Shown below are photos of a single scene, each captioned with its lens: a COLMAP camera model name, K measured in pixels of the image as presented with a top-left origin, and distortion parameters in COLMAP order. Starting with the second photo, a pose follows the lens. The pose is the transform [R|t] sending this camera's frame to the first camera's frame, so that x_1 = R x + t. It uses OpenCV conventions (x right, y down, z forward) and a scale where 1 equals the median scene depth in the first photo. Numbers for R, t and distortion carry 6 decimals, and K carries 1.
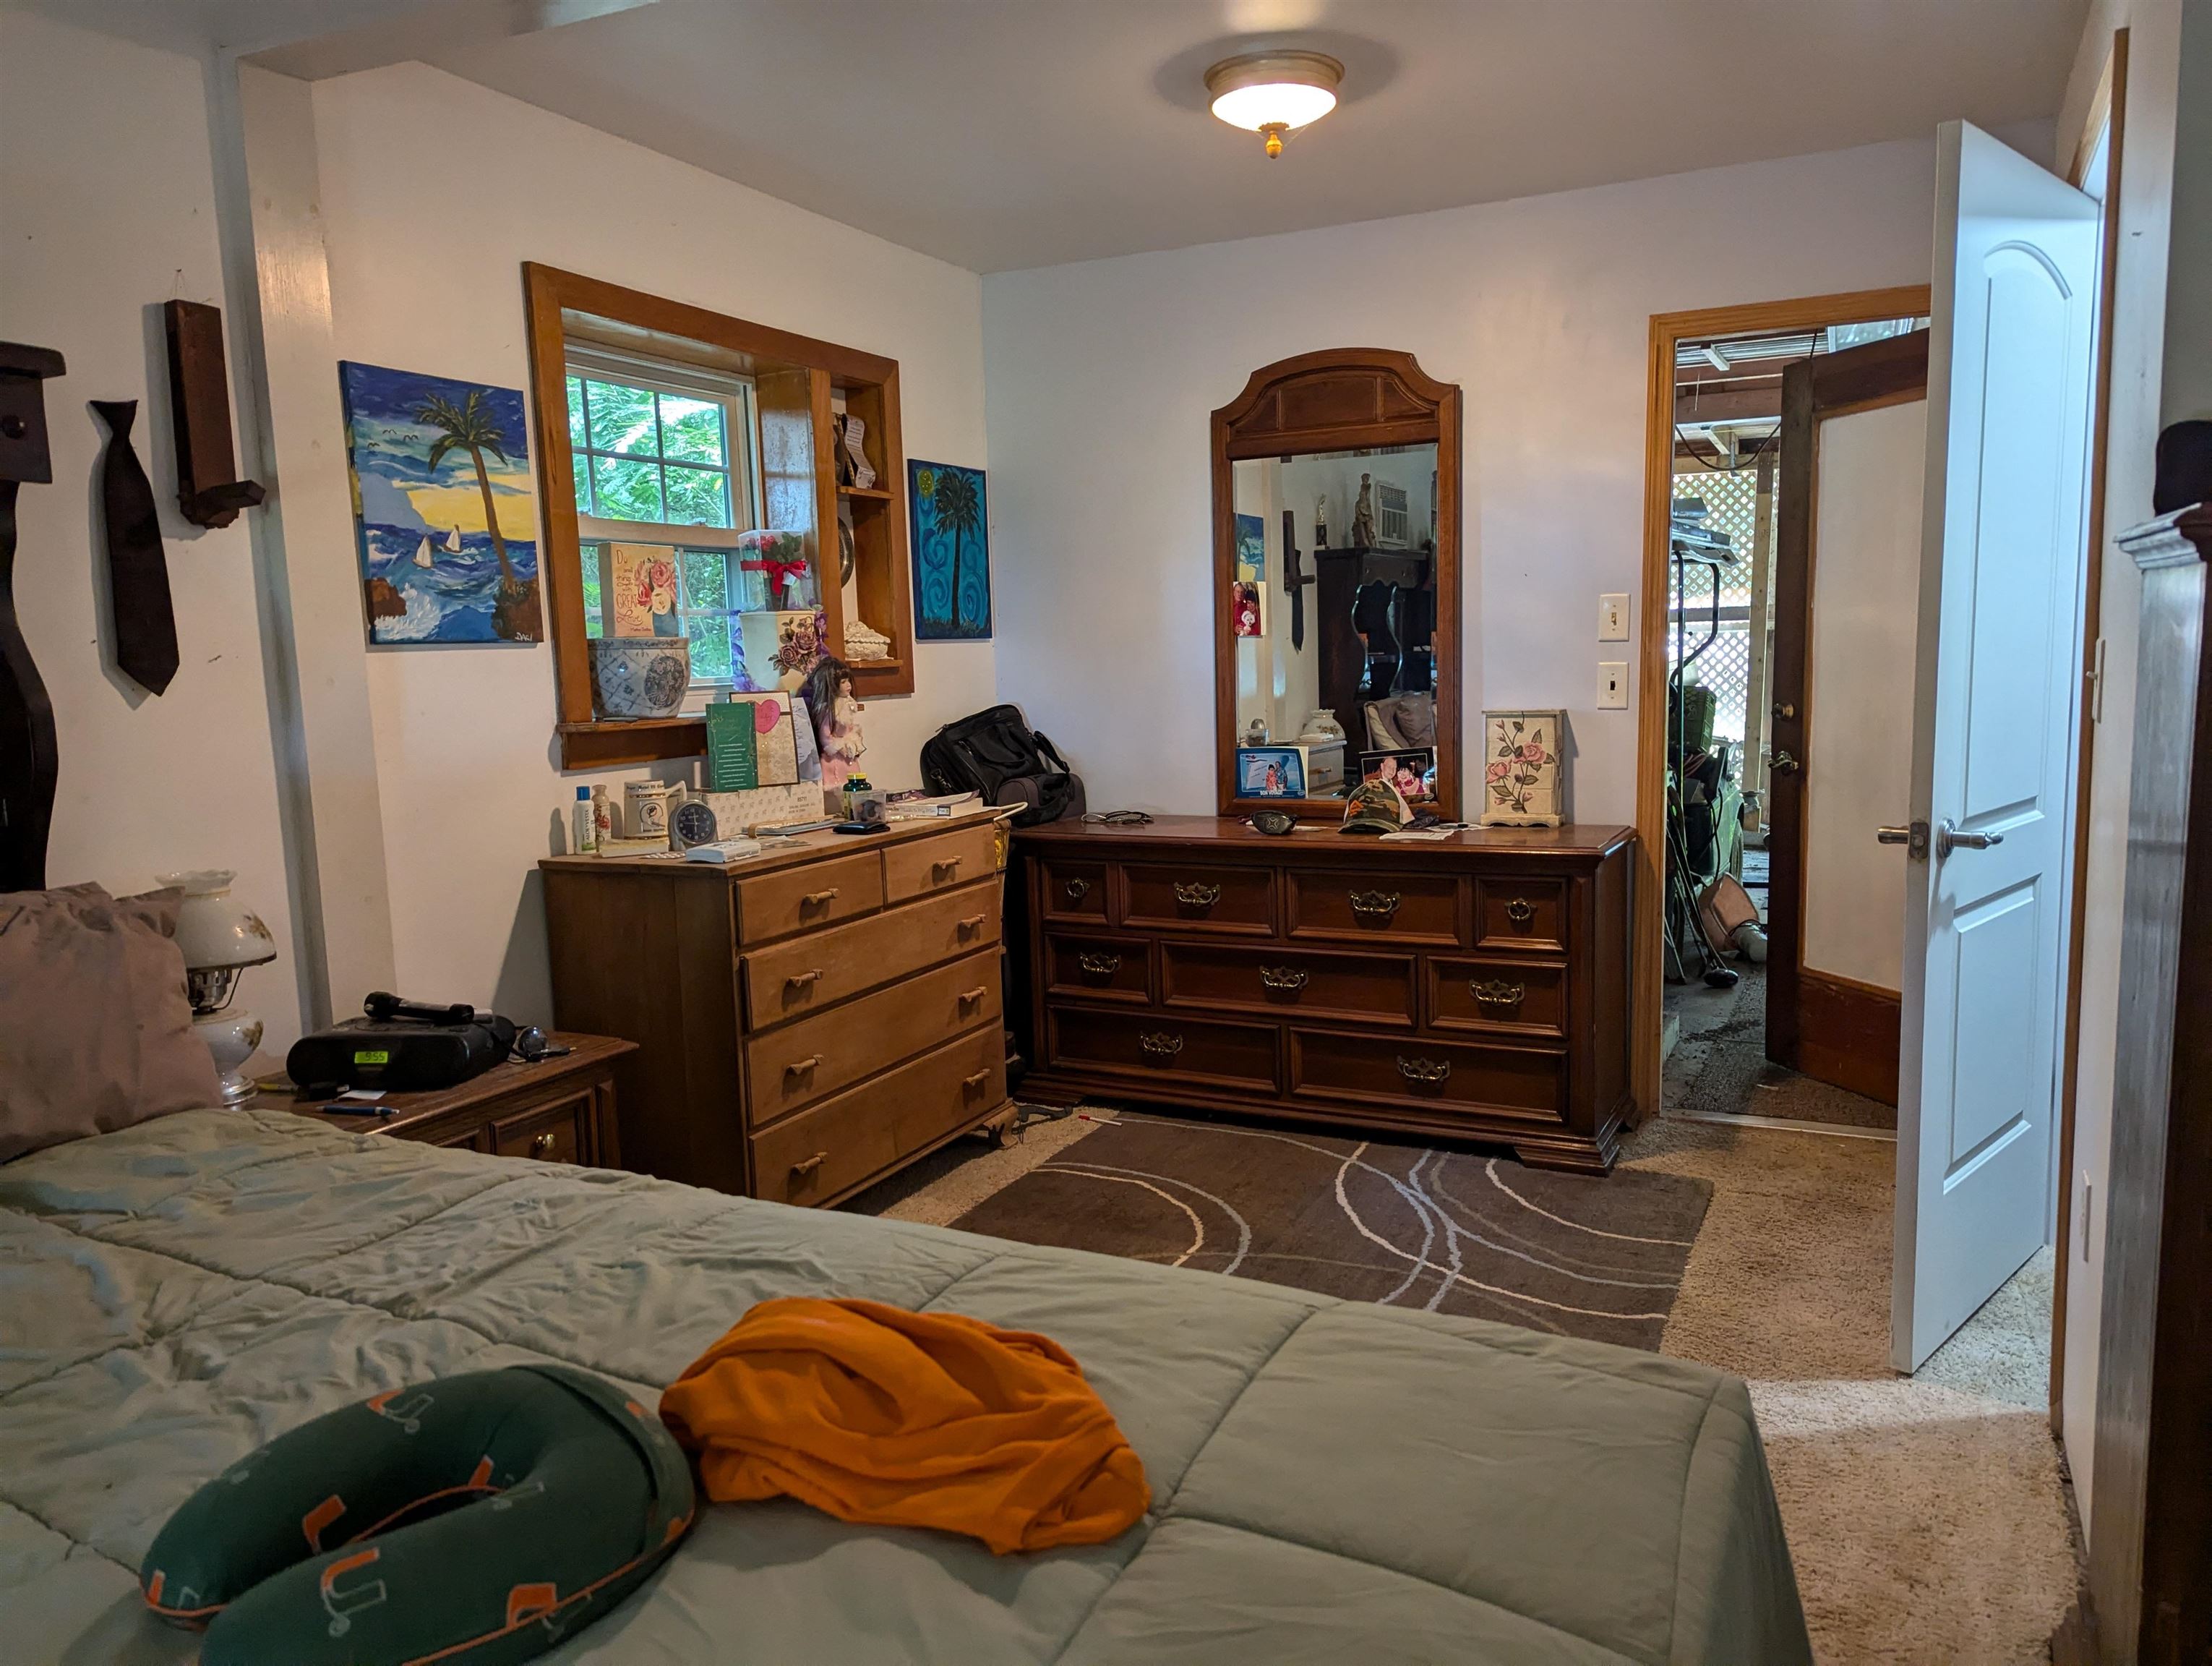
lens RADIAL K [[1548.3, 0, 1116.7], [0, 1548.3, 845.7], [0, 0, 1]] dist [0.039602, -0.035043]
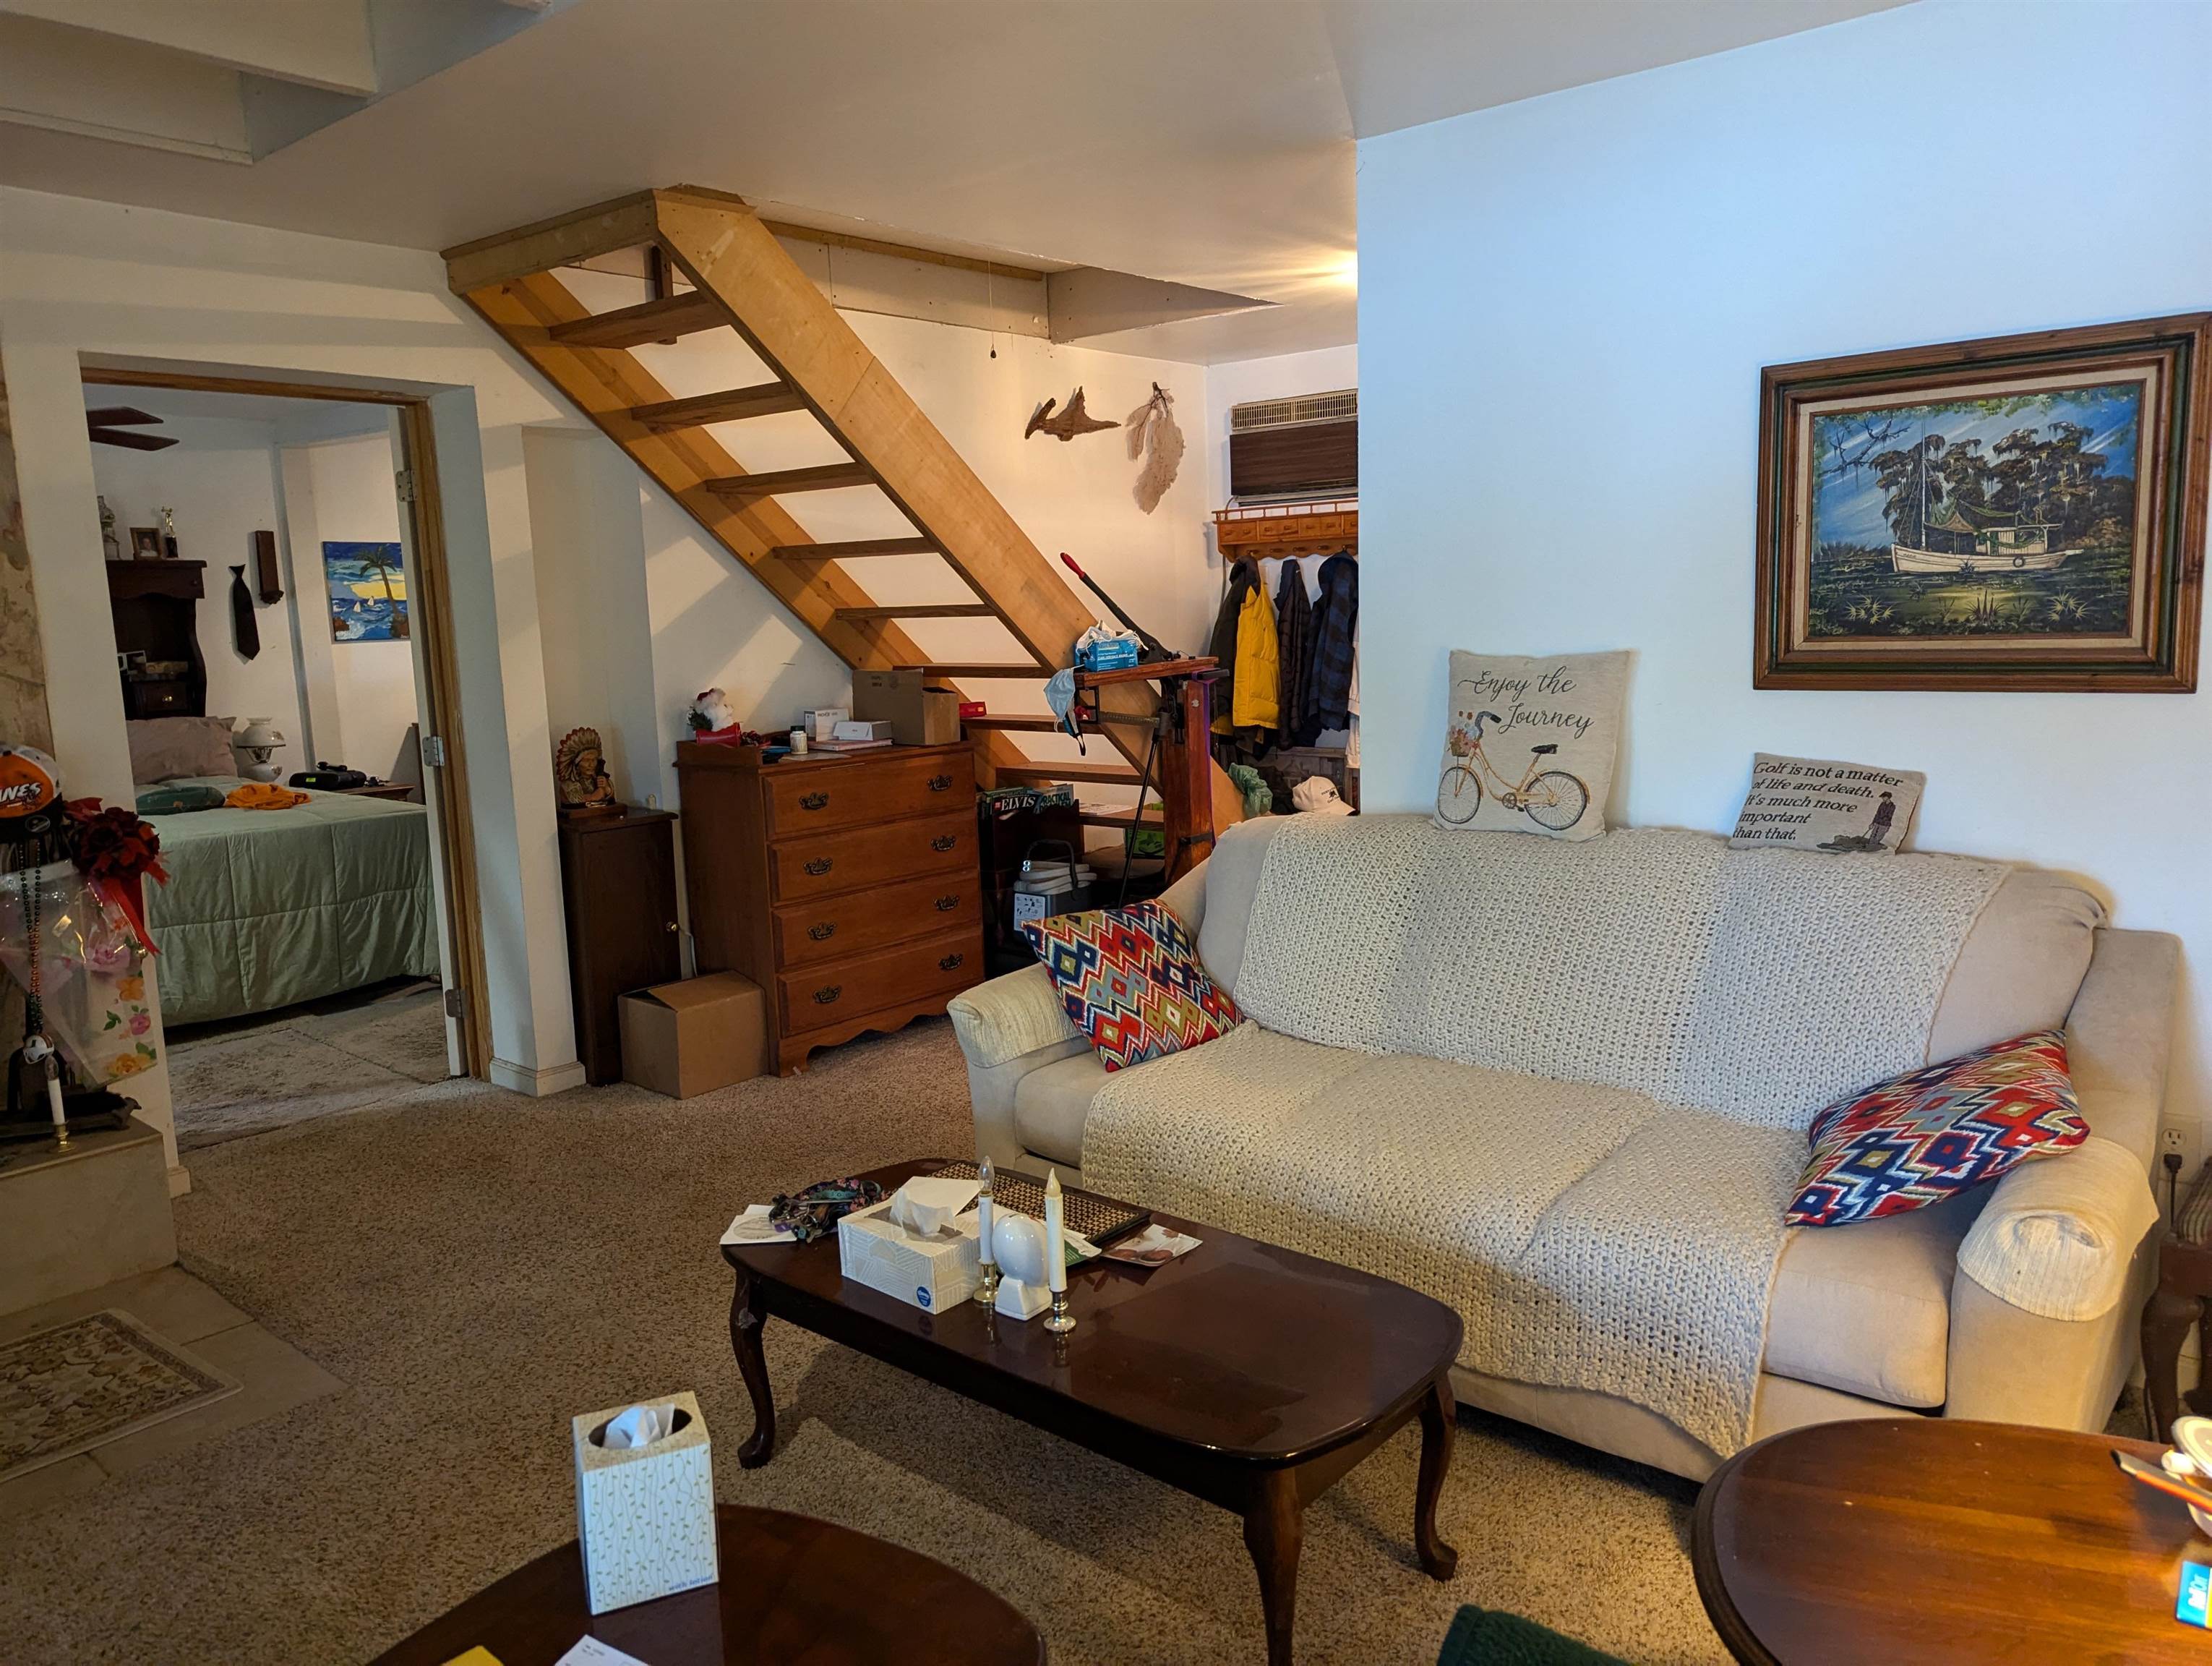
lens RADIAL K [[1548.3, 0, 1124.2], [0, 1548.3, 830.6], [0, 0, 1]] dist [0.039602, -0.035043]
pose [[0.969764, 0.034530, -0.241591, 1.470677], [-0.029133, 0.999241, 0.025875, 0.089937], [0.242301, -0.018054, 0.970033, -1.281241]]
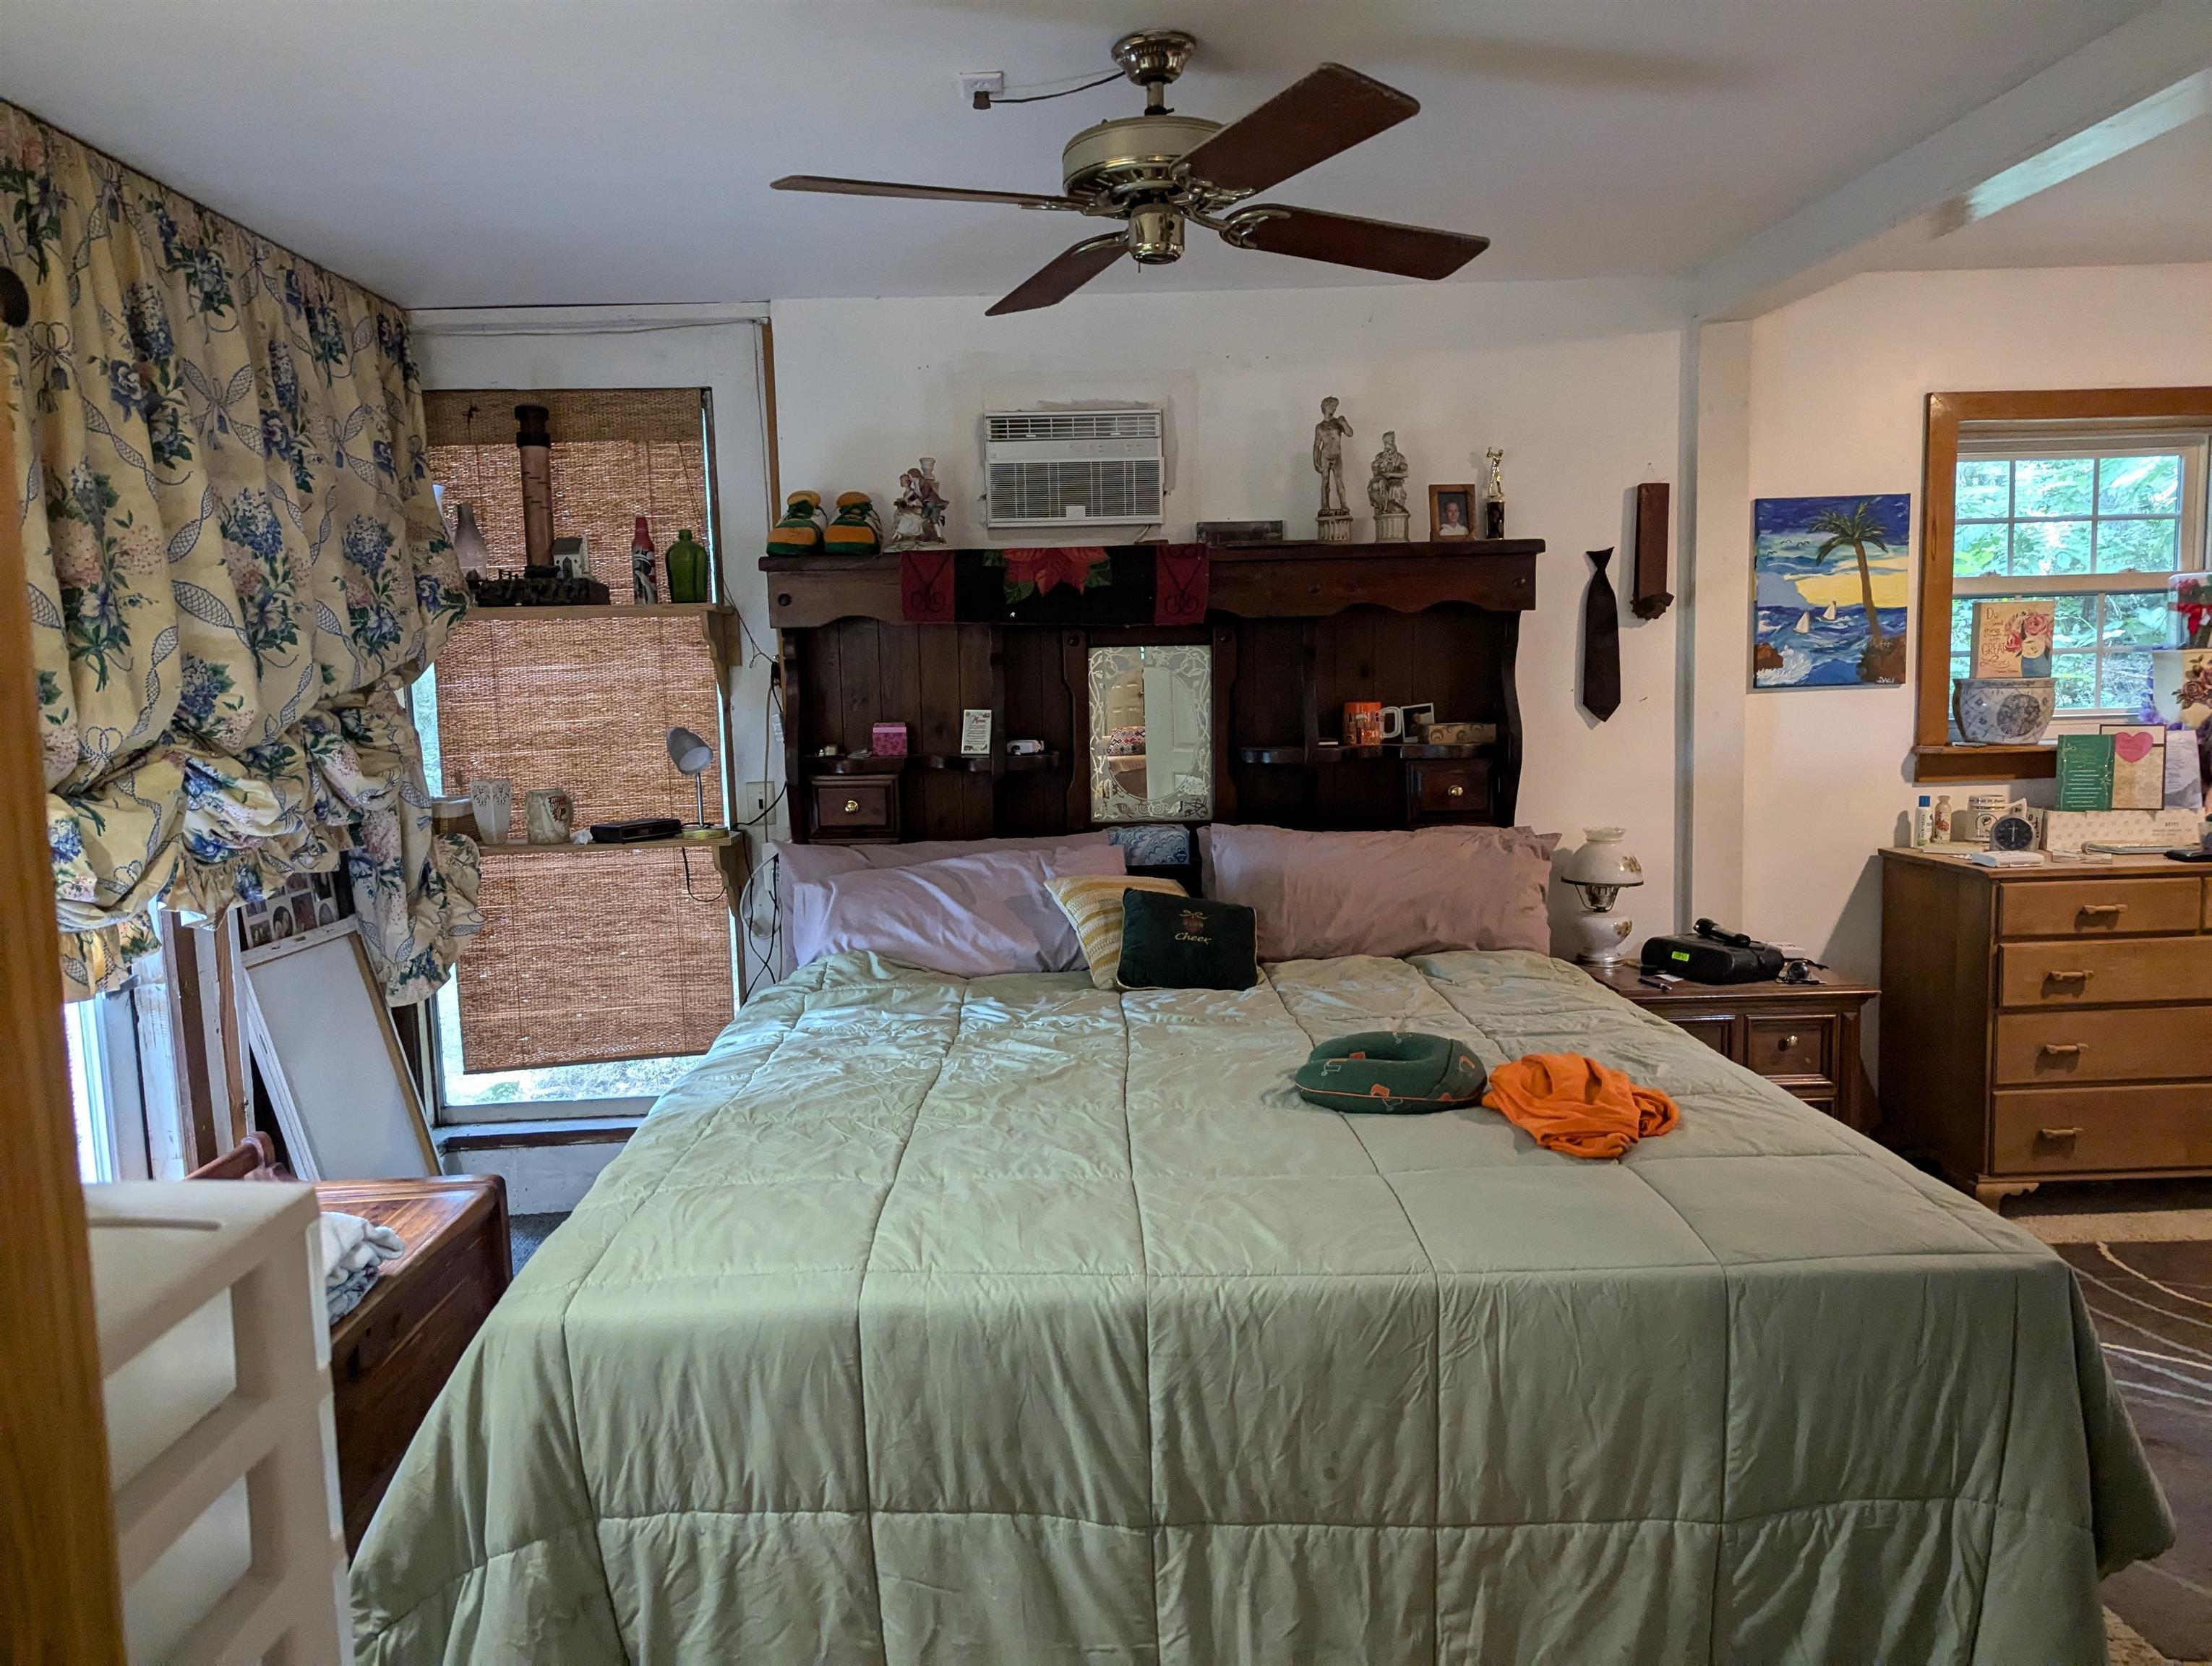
lens RADIAL K [[1548.3, 0, 1096.1], [0, 1548.3, 839.6], [0, 0, 1]] dist [0.039602, -0.035043]
pose [[0.465854, 0.113041, -0.877612, 0.502280], [-0.099688, 0.992197, 0.074884, -0.032723], [0.879229, 0.052602, 0.473487, -0.219541]]
